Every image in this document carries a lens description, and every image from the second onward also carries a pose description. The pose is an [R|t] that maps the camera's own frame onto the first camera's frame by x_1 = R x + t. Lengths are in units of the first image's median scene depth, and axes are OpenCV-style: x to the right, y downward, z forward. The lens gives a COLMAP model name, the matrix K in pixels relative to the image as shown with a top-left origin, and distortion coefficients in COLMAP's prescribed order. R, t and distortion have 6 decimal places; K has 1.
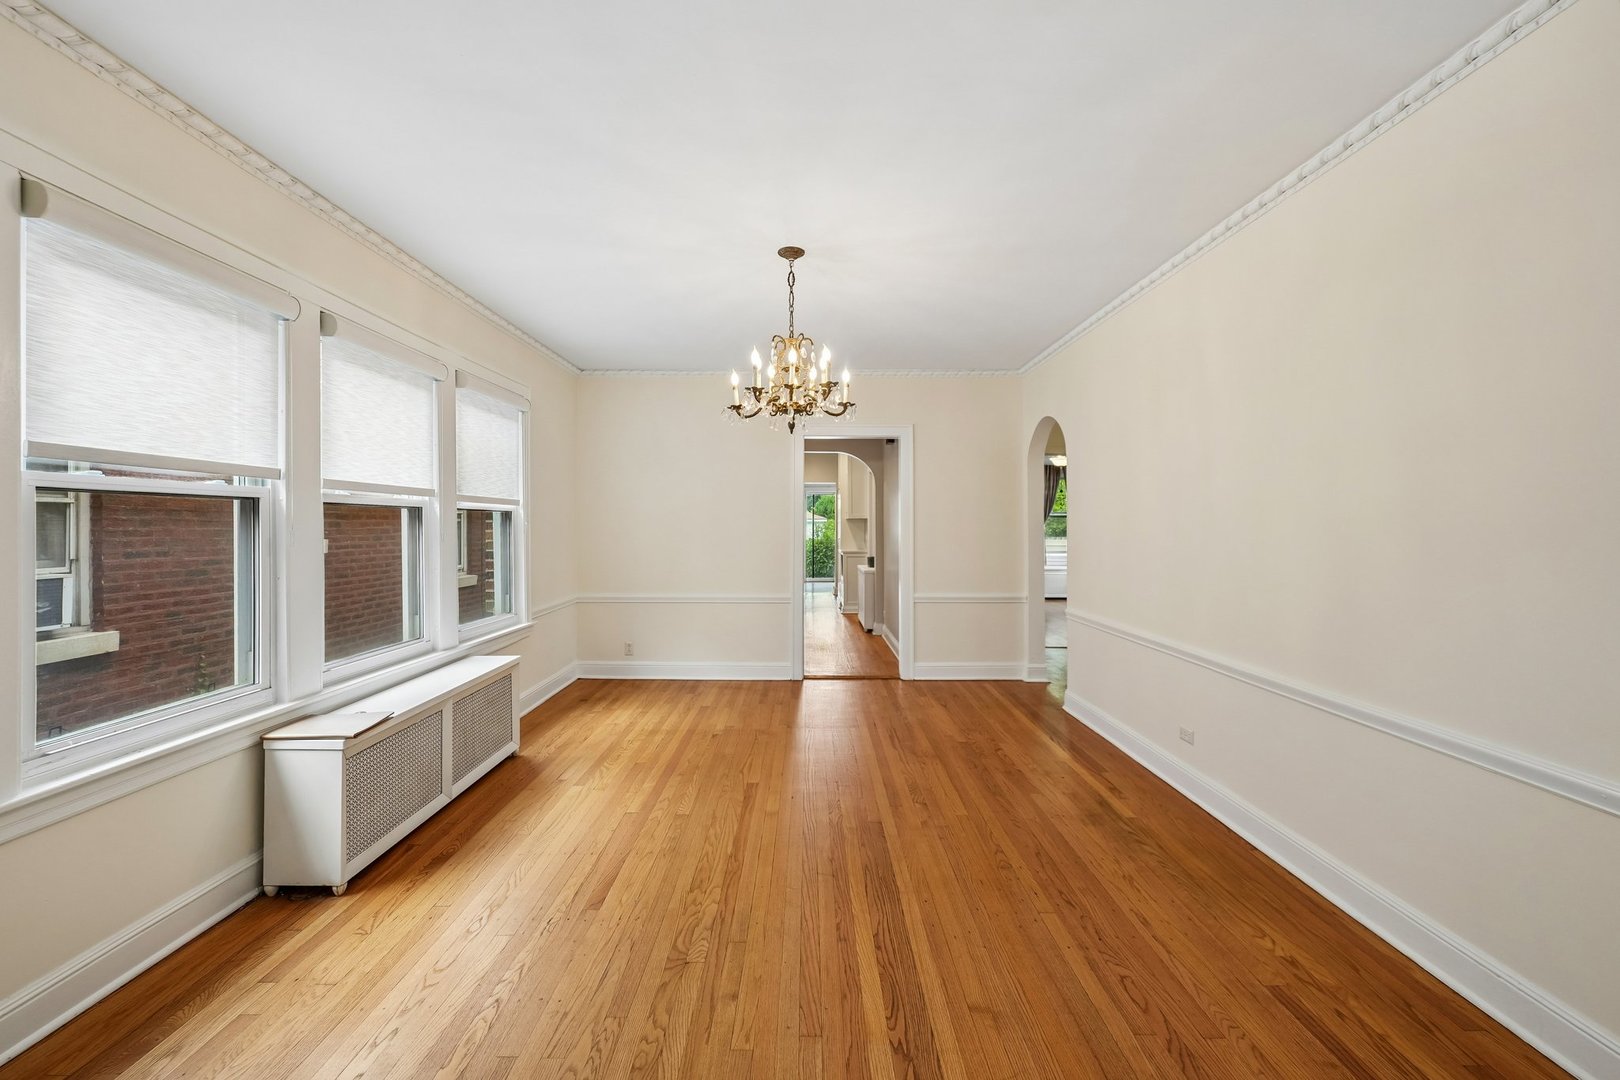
lens RADIAL K [[661.8, 0, 797.4], [0, 661.8, 519.3], [0, 0, 1]] dist [0.000765, -0.001277]
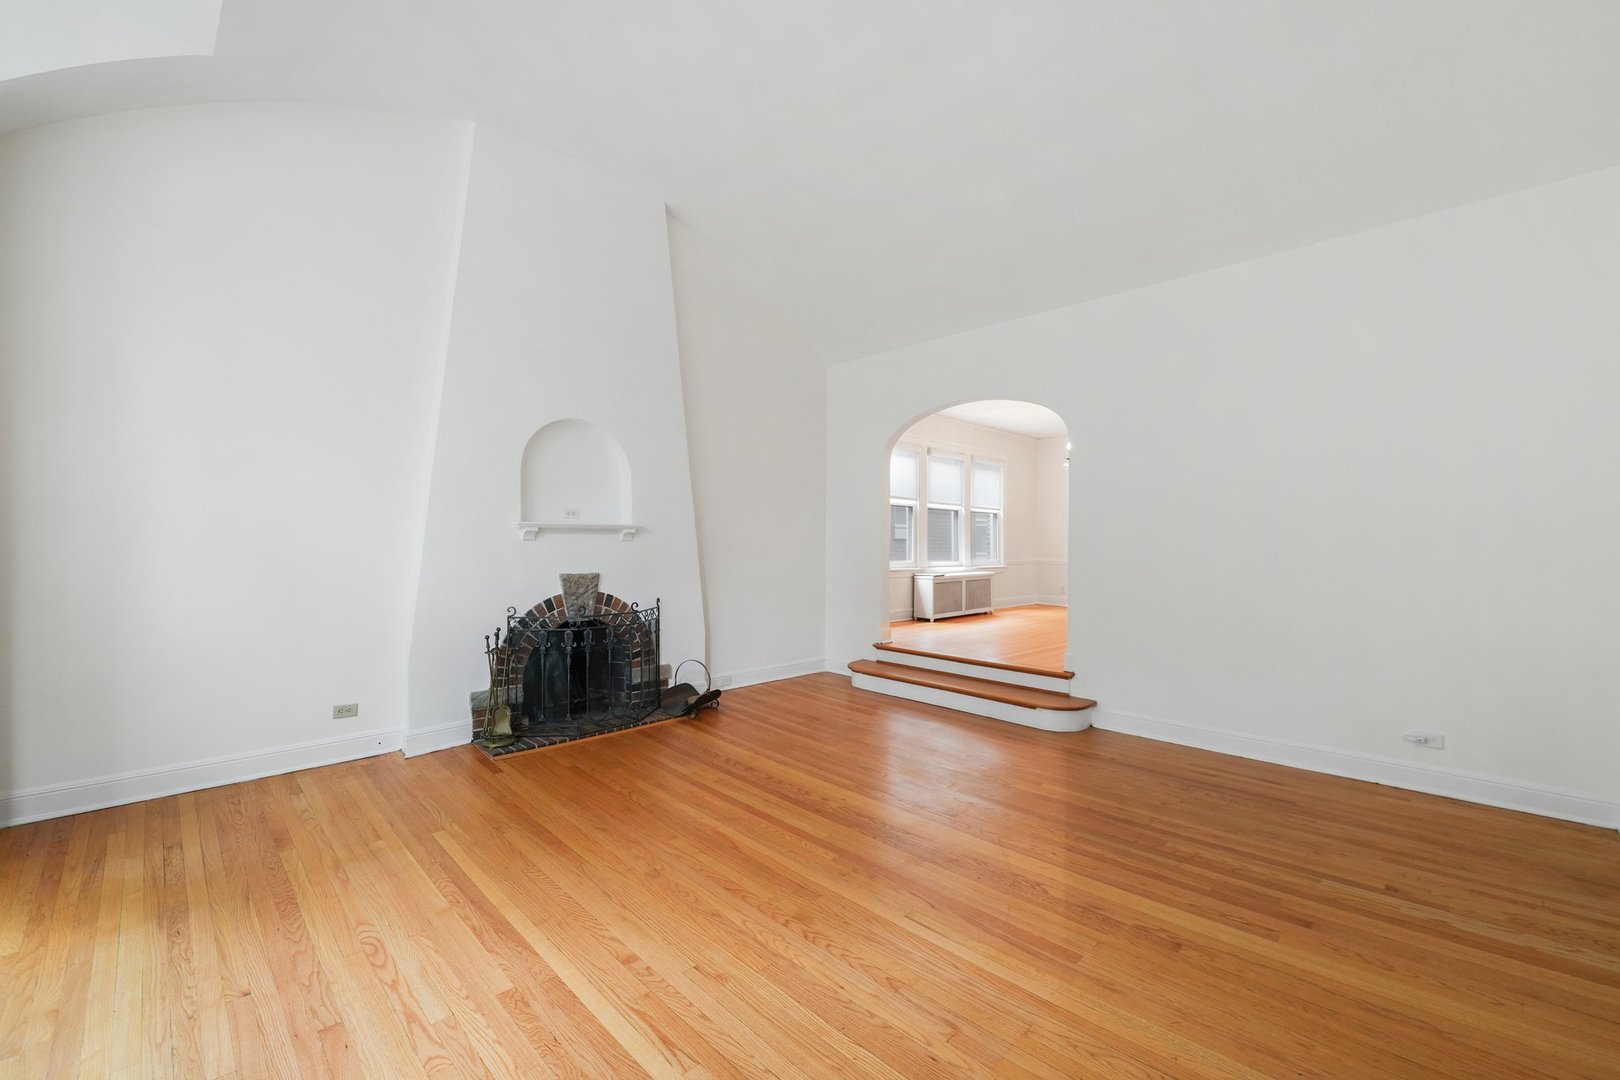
lens RADIAL K [[661.8, 0, 817.1], [0, 661.8, 545.1], [0, 0, 1]] dist [0.000765, -0.001277]
pose [[0.718036, 0.007067, -0.695971, 1.019471], [-0.003321, 0.999972, 0.006727, 0.121544], [0.695999, -0.002519, 0.718039, -1.513695]]
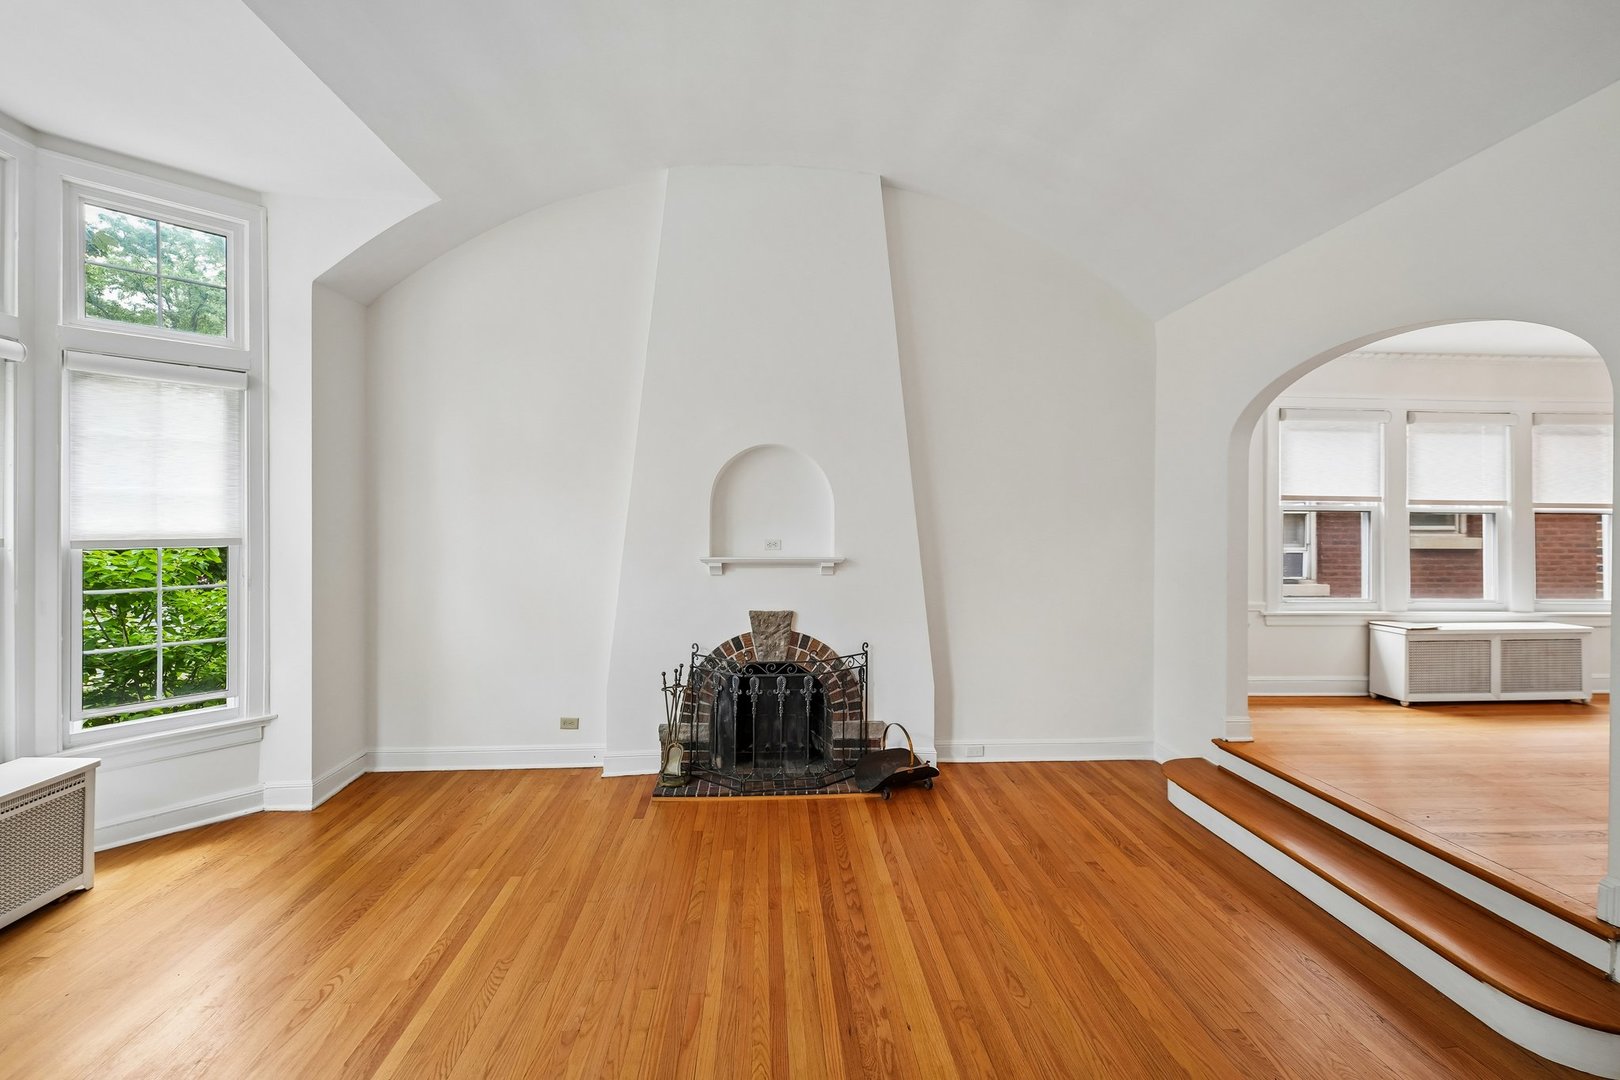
lens RADIAL K [[661.8, 0, 807.2], [0, 661.8, 525.6], [0, 0, 1]] dist [0.000765, -0.001277]
pose [[0.068371, 0.002944, -0.997656, 0.974561], [-0.000189, 0.999996, 0.002938, 0.007112], [0.997660, -0.000013, 0.068371, -0.779819]]
